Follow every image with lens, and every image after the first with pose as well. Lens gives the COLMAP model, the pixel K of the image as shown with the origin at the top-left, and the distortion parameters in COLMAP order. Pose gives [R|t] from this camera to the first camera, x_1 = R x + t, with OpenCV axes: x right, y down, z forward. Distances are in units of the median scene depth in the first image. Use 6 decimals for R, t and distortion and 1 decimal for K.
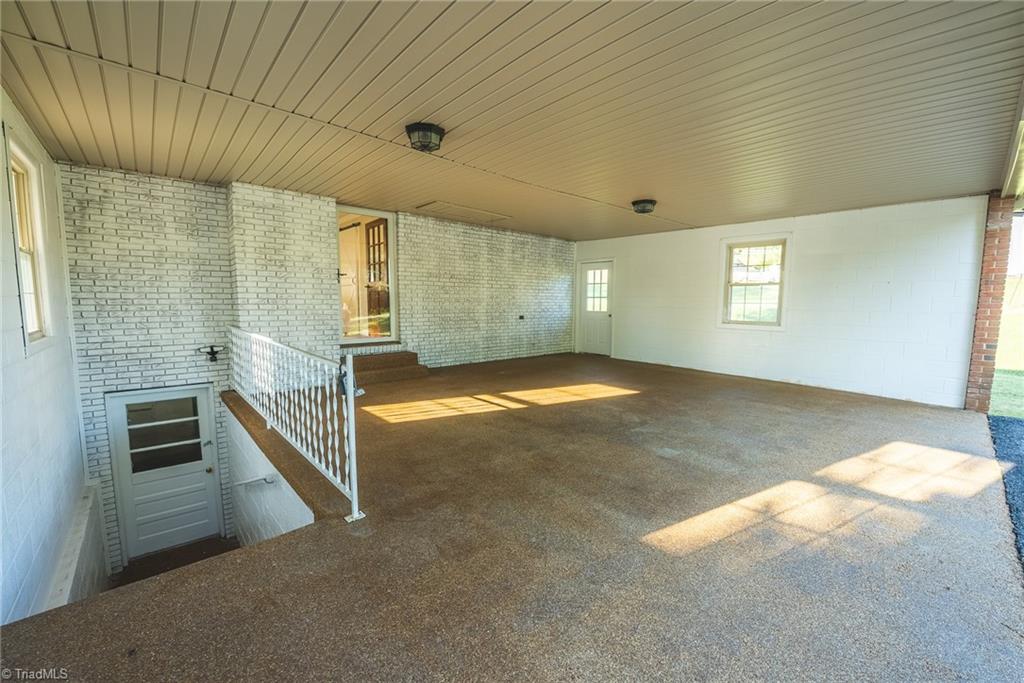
lens RADIAL K [[419.6, 0, 518.0], [0, 419.6, 343.9], [0, 0, 1]] dist [-0.029927, 0.002216]
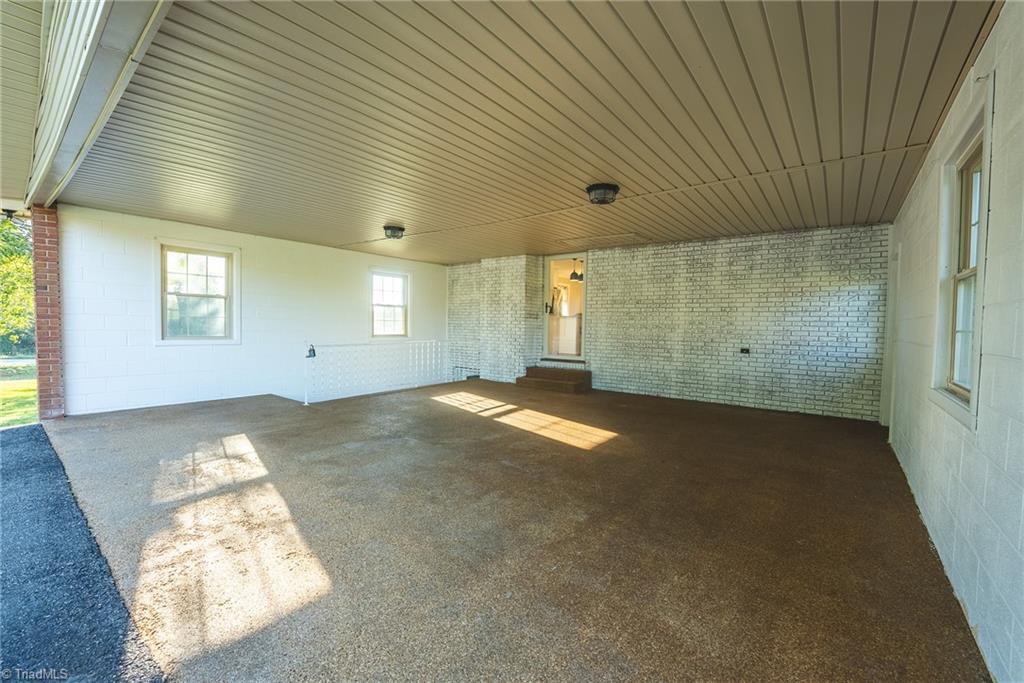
lens RADIAL K [[419.6, 0, 517.8], [0, 419.6, 340.3], [0, 0, 1]] dist [-0.029927, 0.002216]
pose [[0.171060, 0.030161, -0.984799, 0.789844], [-0.115679, 0.993233, 0.010326, -0.052678], [0.978446, 0.112154, 0.173391, 0.597849]]
